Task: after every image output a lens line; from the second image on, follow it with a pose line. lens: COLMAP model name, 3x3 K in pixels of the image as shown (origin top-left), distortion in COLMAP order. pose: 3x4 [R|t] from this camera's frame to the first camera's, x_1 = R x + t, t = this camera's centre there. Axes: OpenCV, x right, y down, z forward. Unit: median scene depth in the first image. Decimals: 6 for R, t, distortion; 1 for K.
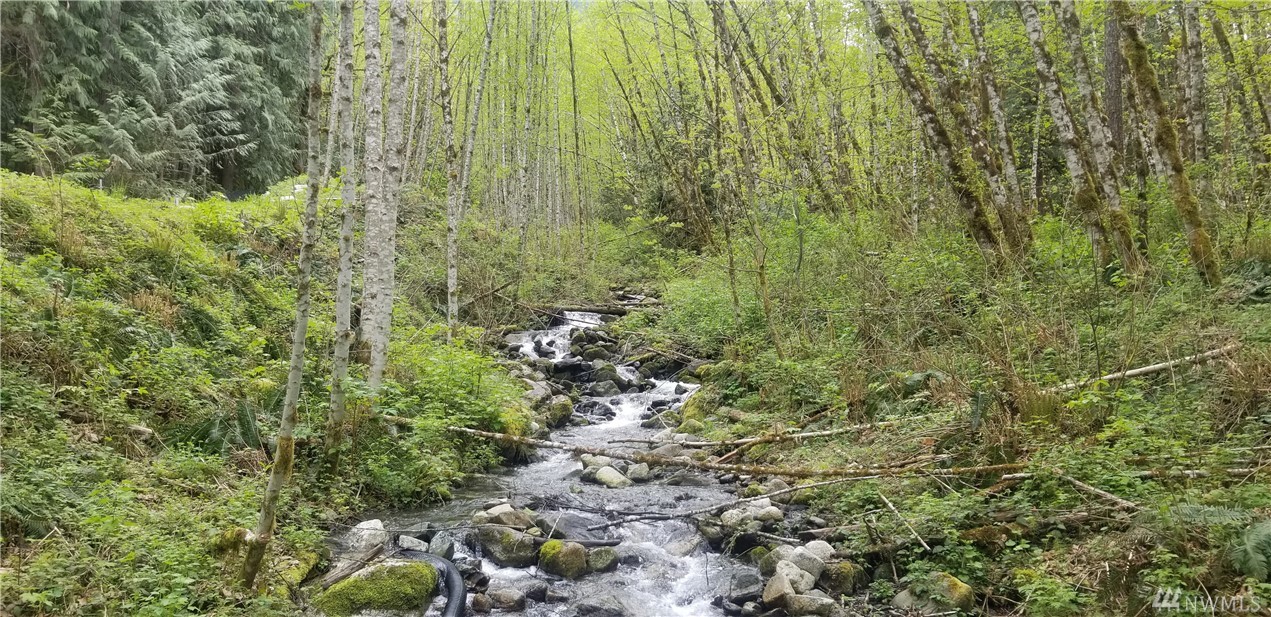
lens RADIAL K [[975.8, 0, 640.6], [0, 975.8, 285.6], [0, 0, 1]] dist [0.081110, -0.143754]
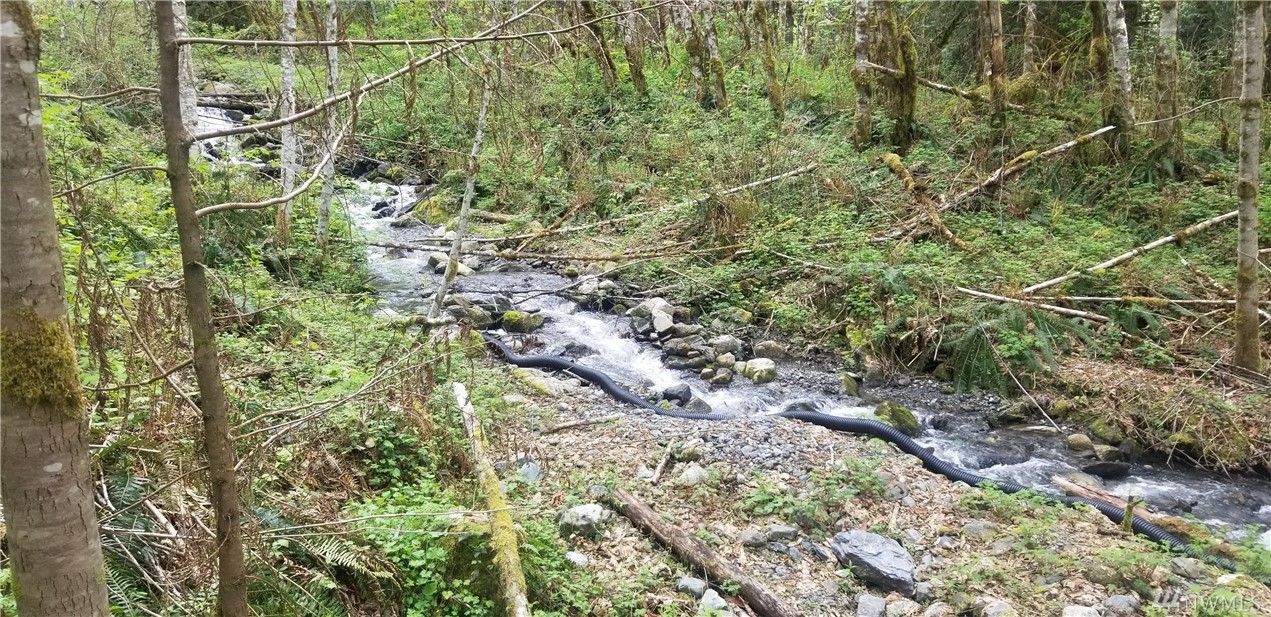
lens RADIAL K [[975.4, 0, 640.6], [0, 975.4, 275.0], [0, 0, 1]] dist [0.075818, -0.136596]
pose [[0.865172, -0.071489, 0.496354, -0.502171], [-0.039746, 0.976897, 0.209981, -0.095820], [-0.499898, -0.201397, 0.842342, -0.289454]]
